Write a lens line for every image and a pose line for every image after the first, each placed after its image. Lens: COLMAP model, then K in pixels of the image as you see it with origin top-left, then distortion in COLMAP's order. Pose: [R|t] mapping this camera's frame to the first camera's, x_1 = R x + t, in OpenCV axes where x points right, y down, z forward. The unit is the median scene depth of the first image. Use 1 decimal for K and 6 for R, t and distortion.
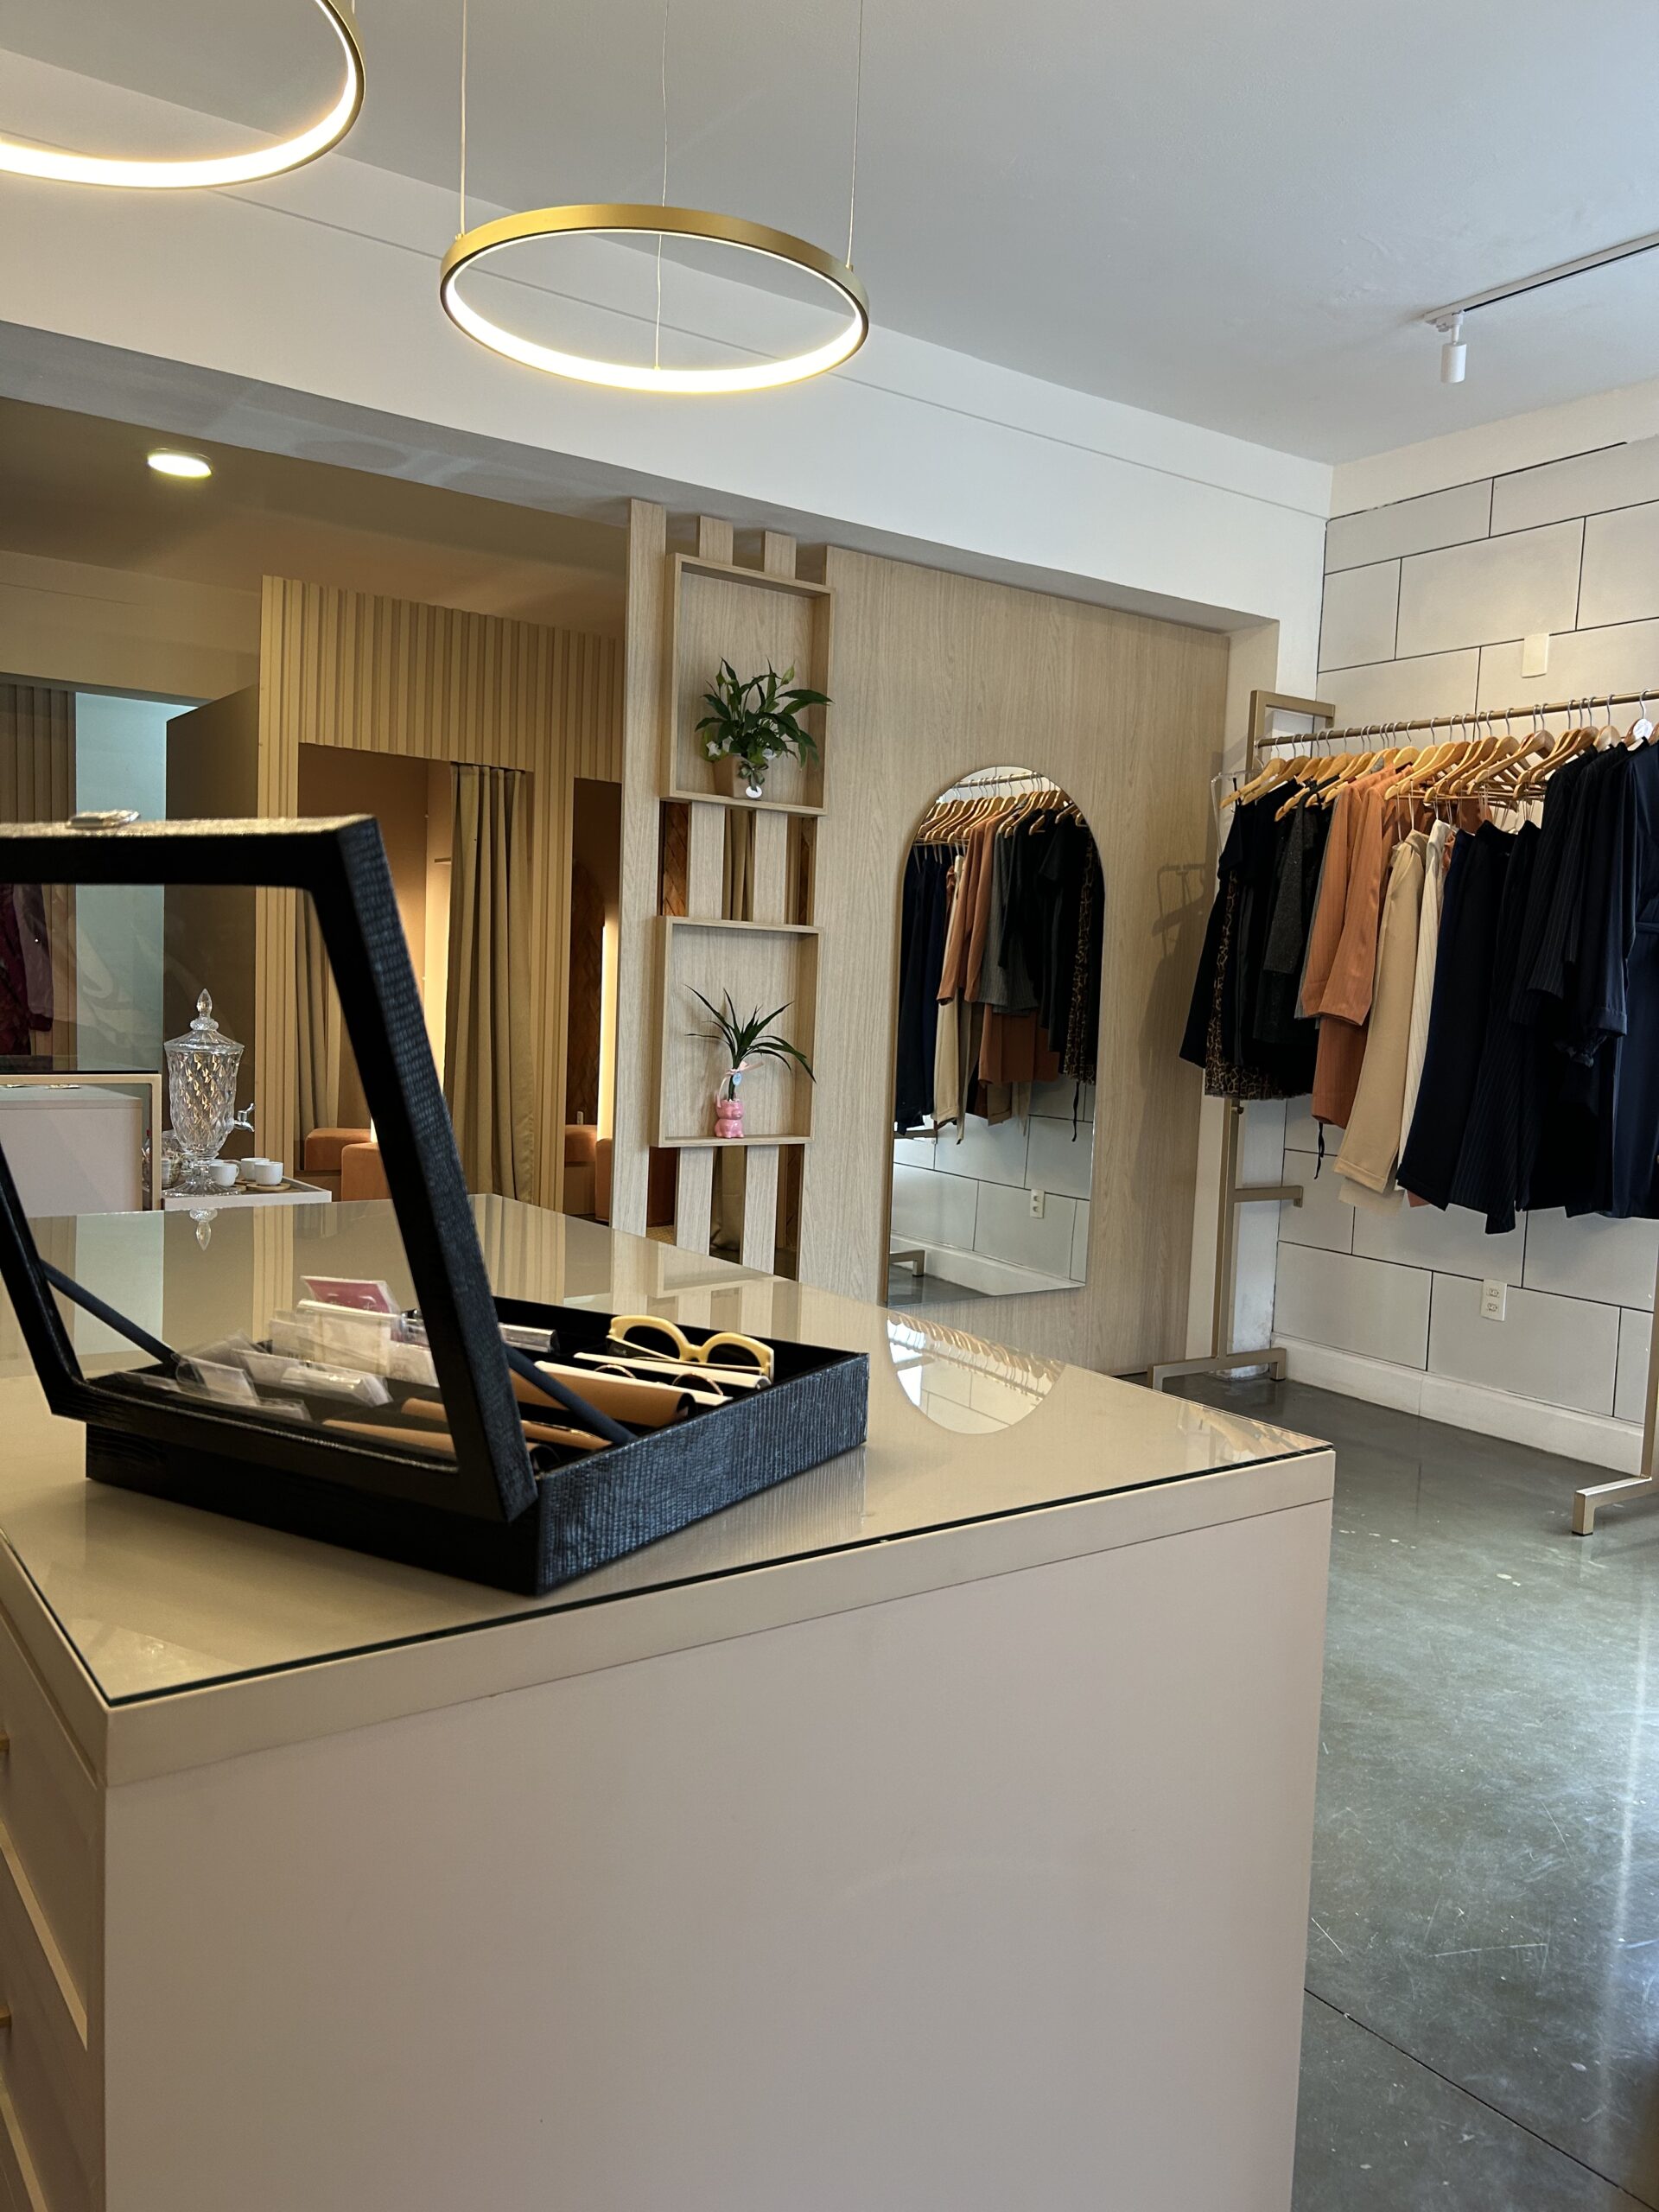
lens RADIAL K [[1671.2, 0, 845.0], [0, 1671.2, 1126.3], [0, 0, 1]] dist [0.049583, -0.056957]
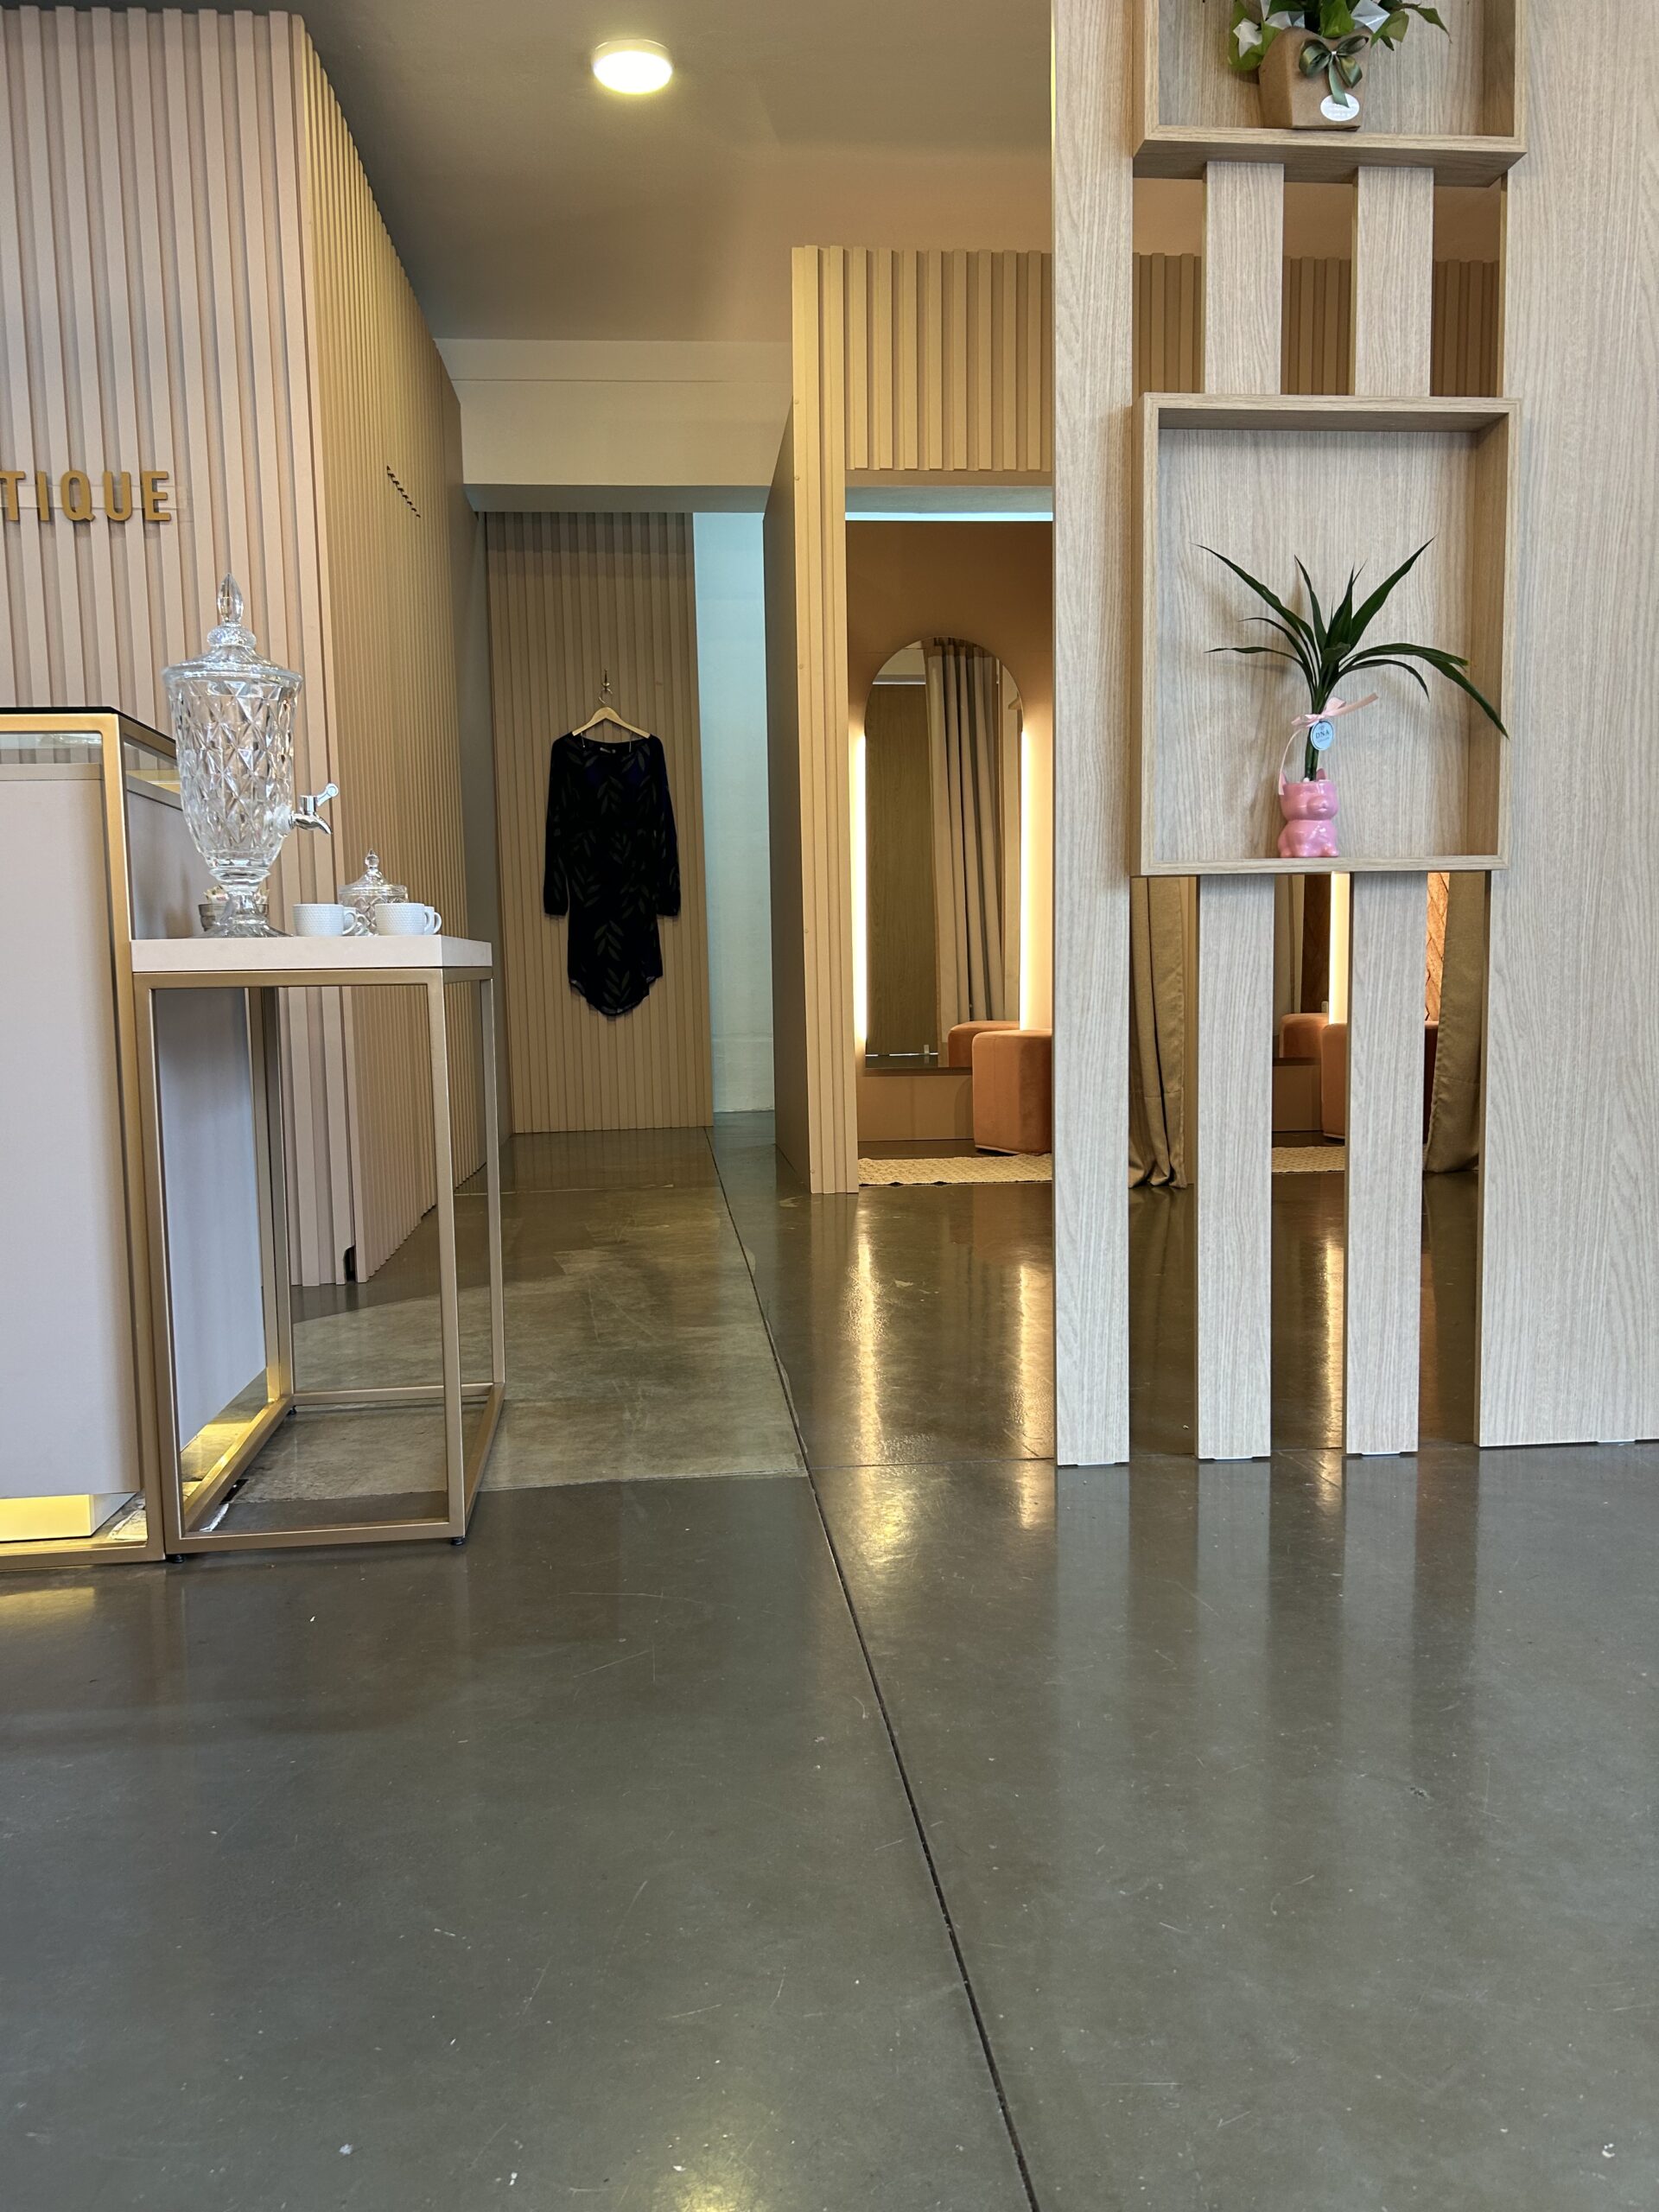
lens RADIAL K [[1671.2, 0, 807.8], [0, 1671.2, 1110.9], [0, 0, 1]] dist [0.049583, -0.056957]
pose [[0.859069, -0.008589, -0.511789, 0.056700], [0.010204, 0.999948, 0.000347, 0.079233], [0.511759, -0.005521, 0.859111, 0.497739]]
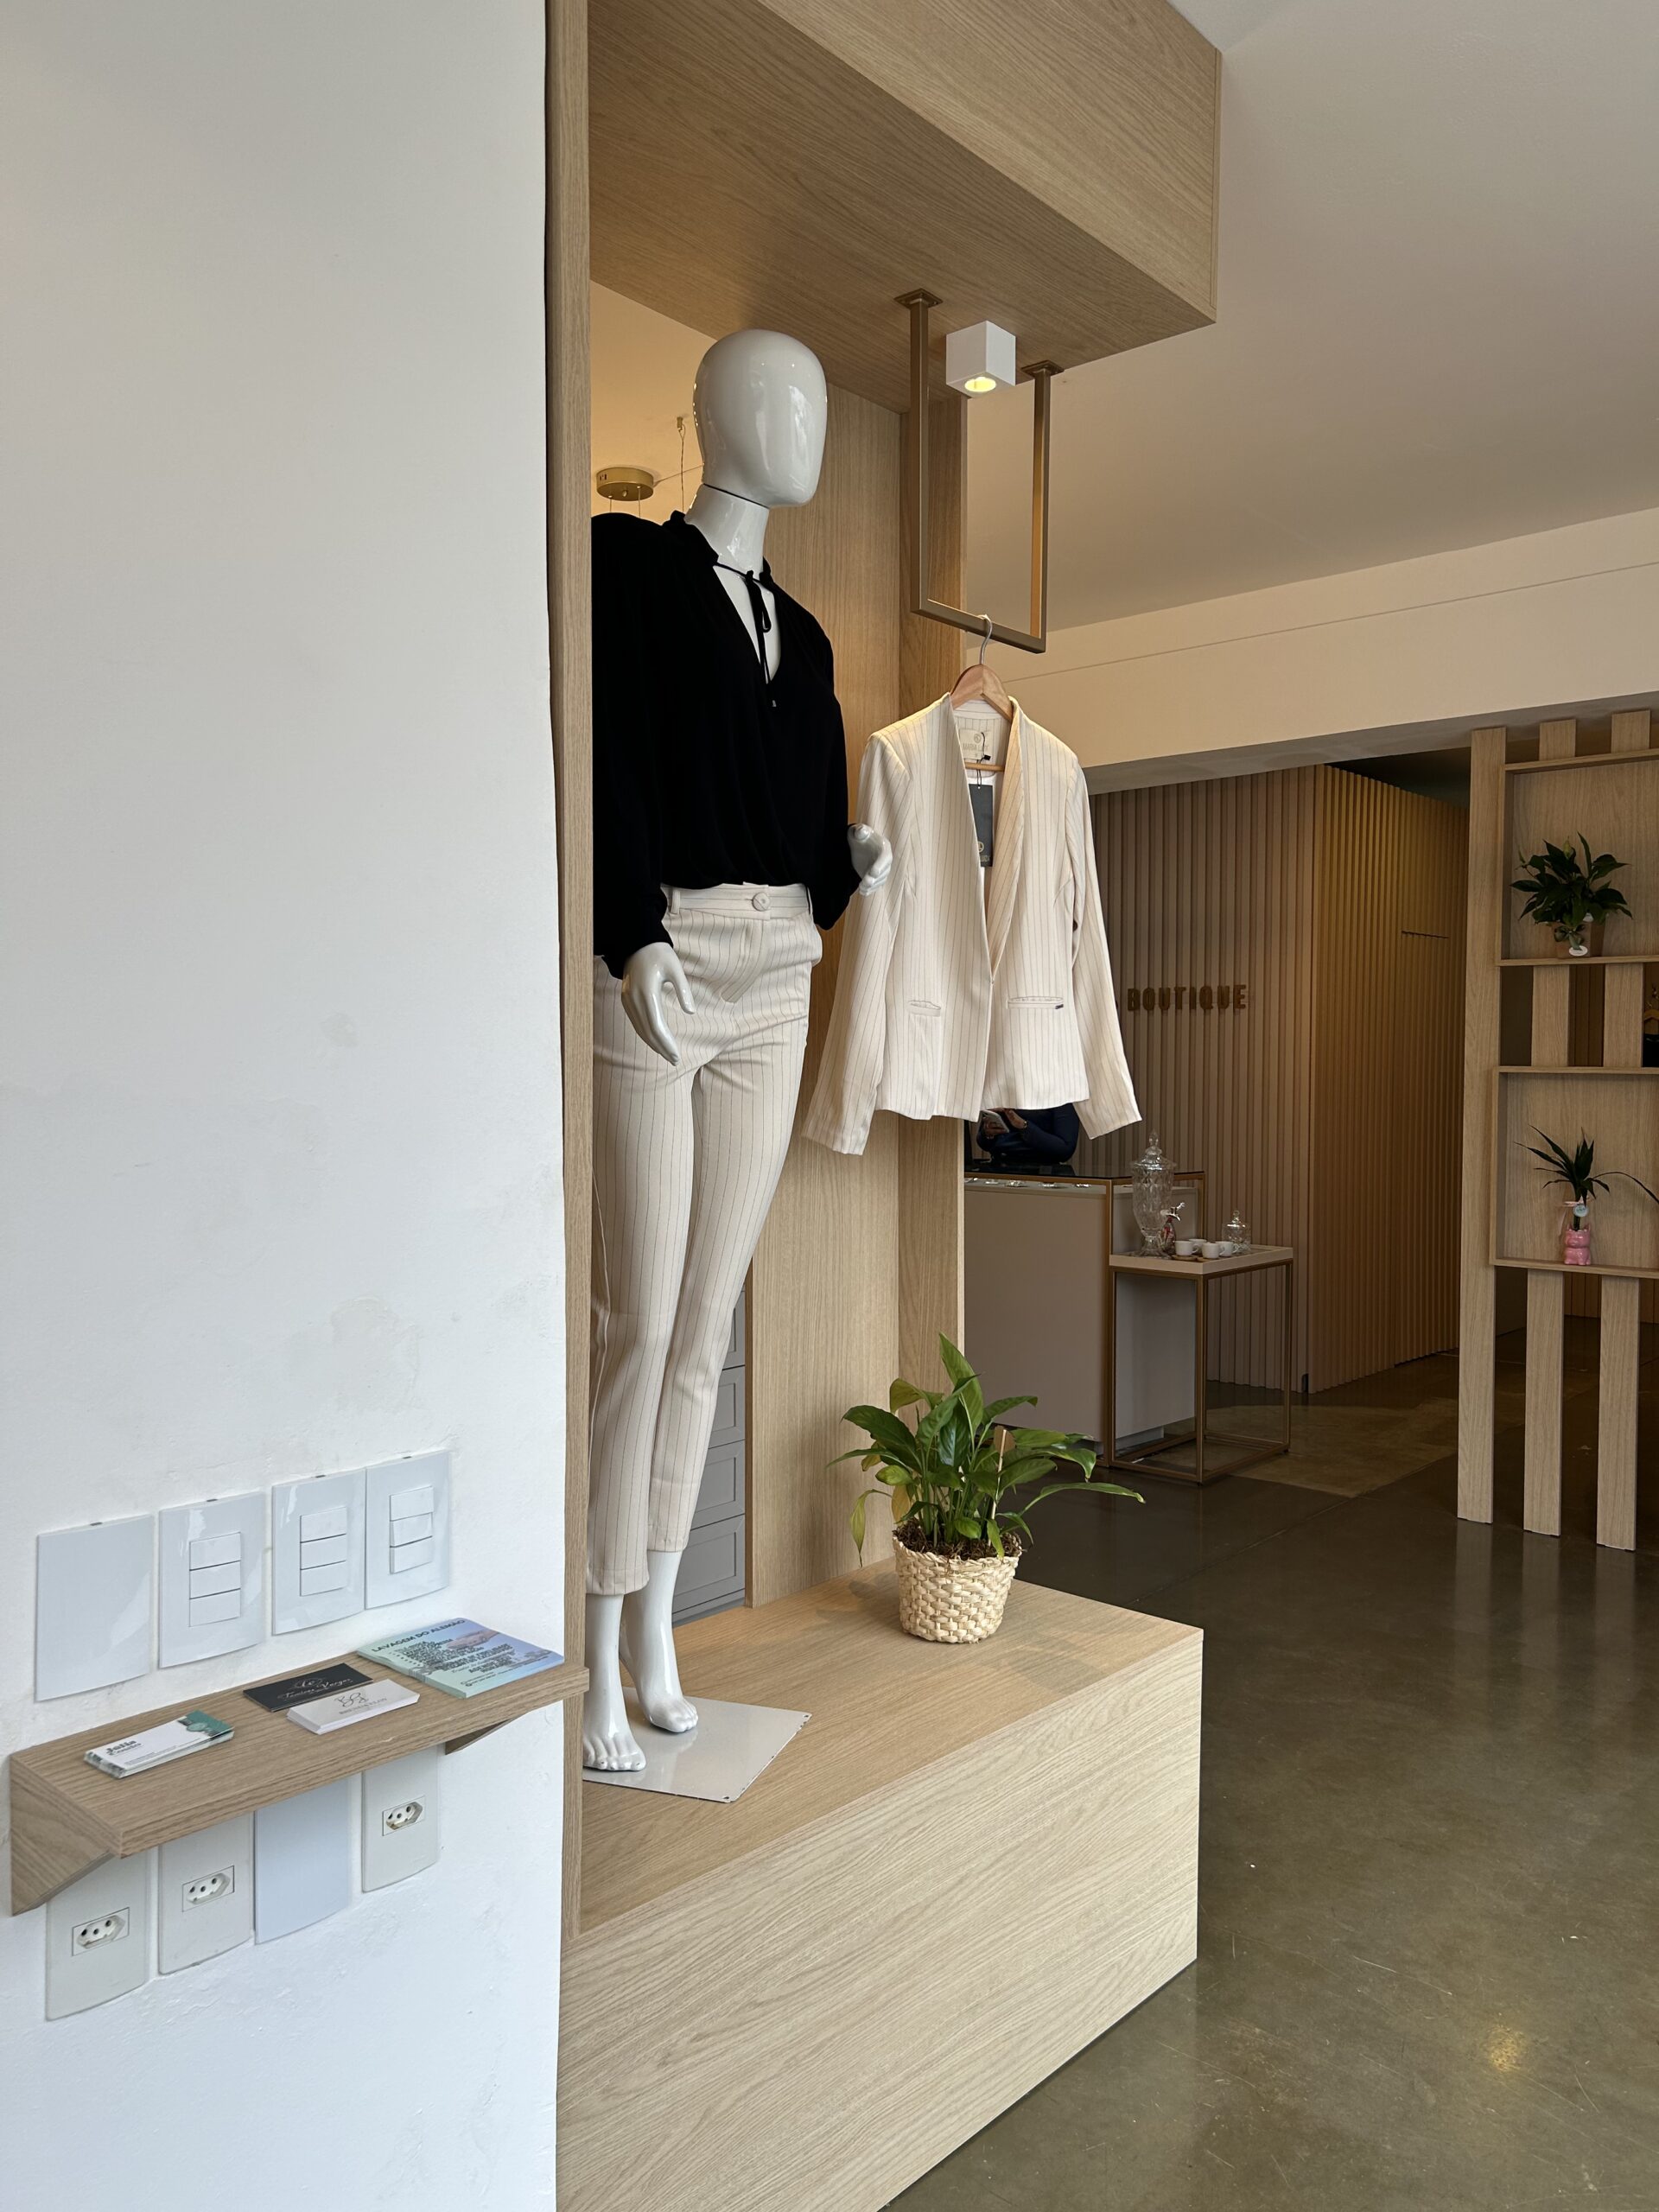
lens RADIAL K [[1671.2, 0, 830.6], [0, 1671.2, 1119.0], [0, 0, 1]] dist [0.049583, -0.056957]
pose [[0.239472, -0.005830, -0.970886, 0.881531], [-0.078576, 0.996585, -0.025366, -0.021708], [0.967718, 0.082362, 0.238196, 0.258942]]
